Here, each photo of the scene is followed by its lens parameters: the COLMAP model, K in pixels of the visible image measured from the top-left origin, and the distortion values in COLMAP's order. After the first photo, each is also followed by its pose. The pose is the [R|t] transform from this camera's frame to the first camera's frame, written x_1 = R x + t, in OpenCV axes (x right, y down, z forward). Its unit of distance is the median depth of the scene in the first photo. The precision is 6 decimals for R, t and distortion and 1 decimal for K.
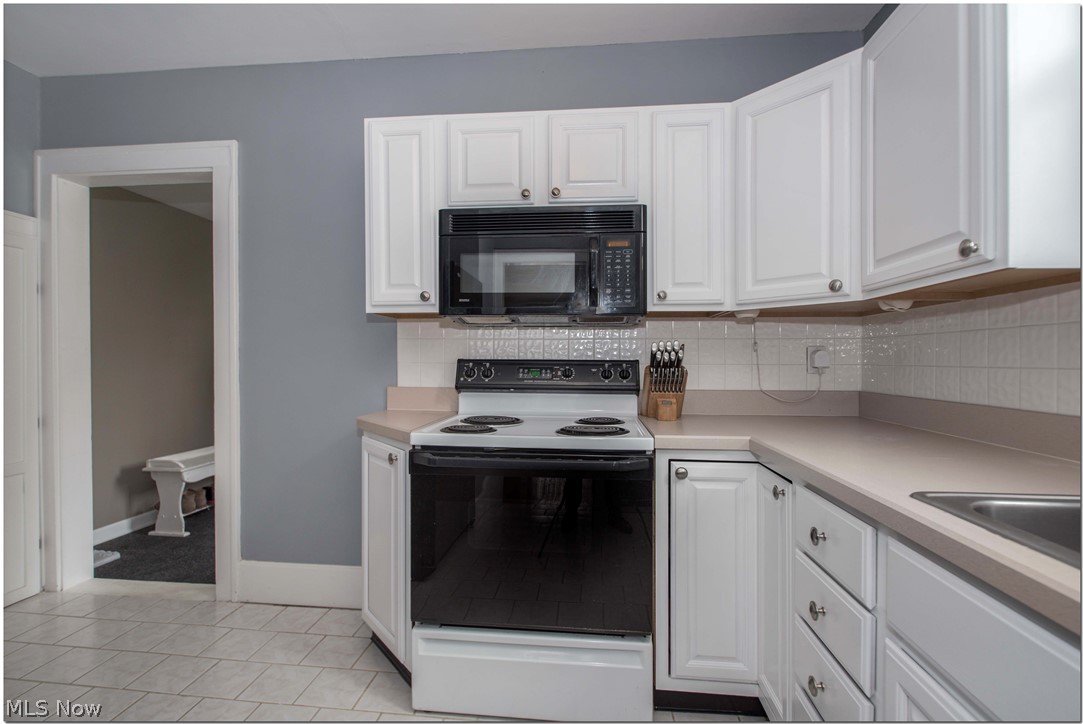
lens RADIAL K [[513.4, 0, 538.0], [0, 513.4, 351.2], [0, 0, 1]] dist [-0.001895, -0.000878]
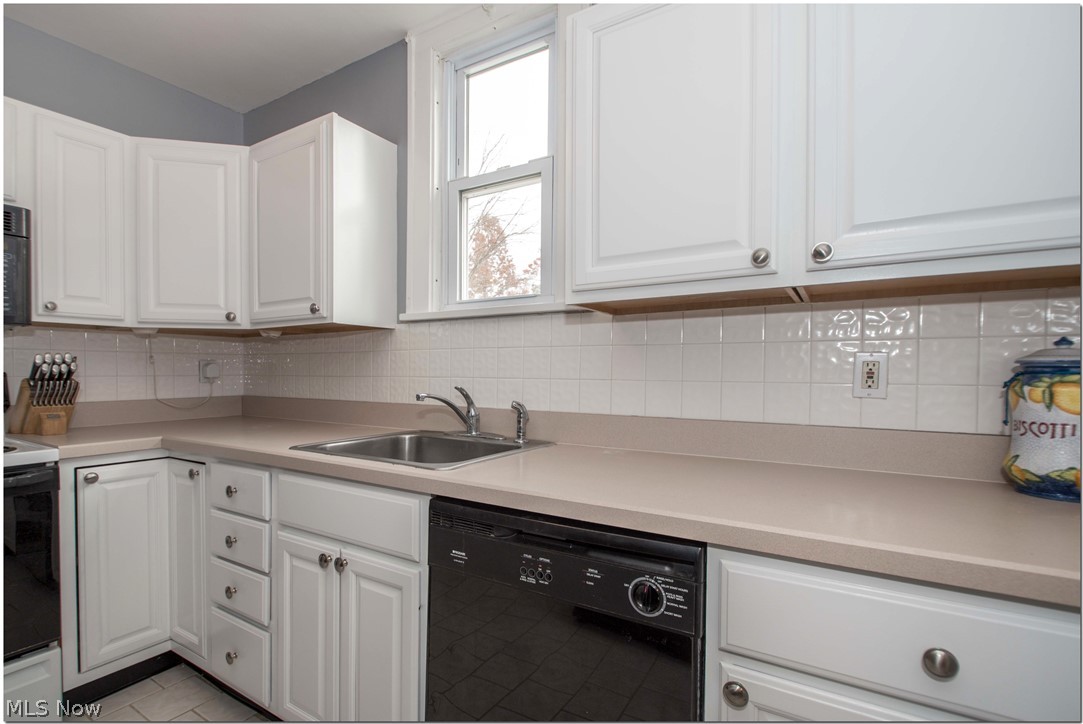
lens RADIAL K [[509.8, 0, 542.7], [0, 509.8, 390.2], [0, 0, 1]] dist [-0.001543, -0.001783]
pose [[0.427336, -0.036853, 0.903342, -0.236270], [-0.013847, 0.998785, 0.047298, -0.008138], [-0.903987, -0.032721, 0.426306, -0.261941]]
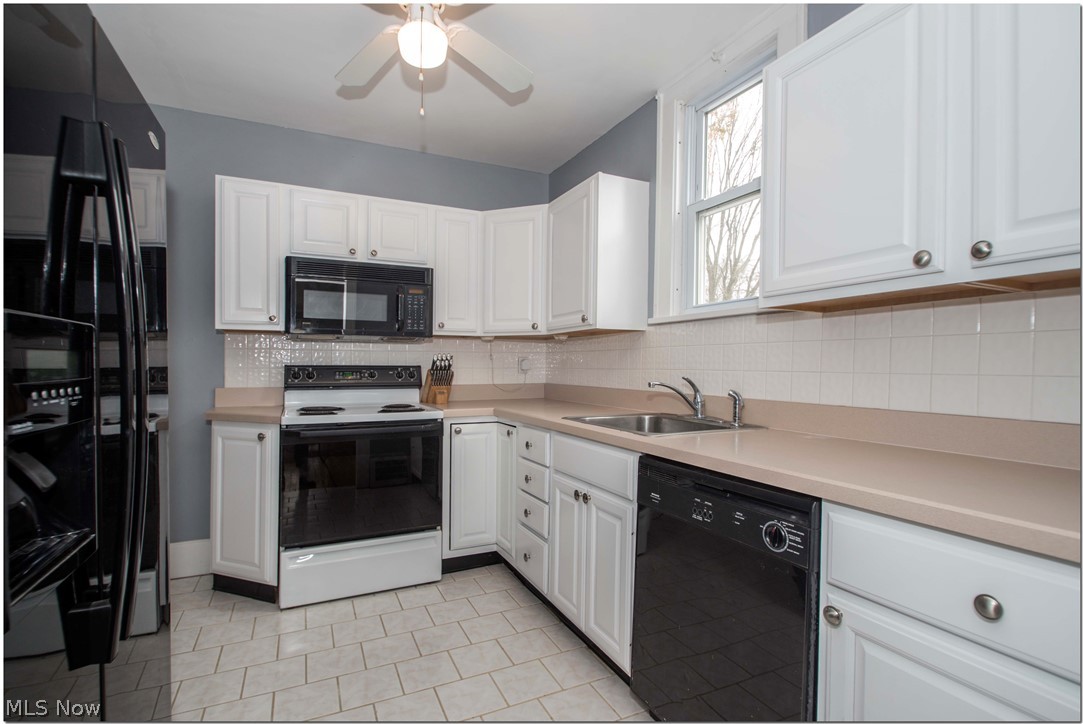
lens RADIAL K [[509.8, 0, 542.7], [0, 509.8, 390.2], [0, 0, 1]] dist [-0.001543, -0.001783]
pose [[0.848511, -0.026387, 0.528520, -0.336447], [-0.007440, 0.998063, 0.061773, -0.006868], [-0.529126, -0.056347, 0.846671, -0.528397]]
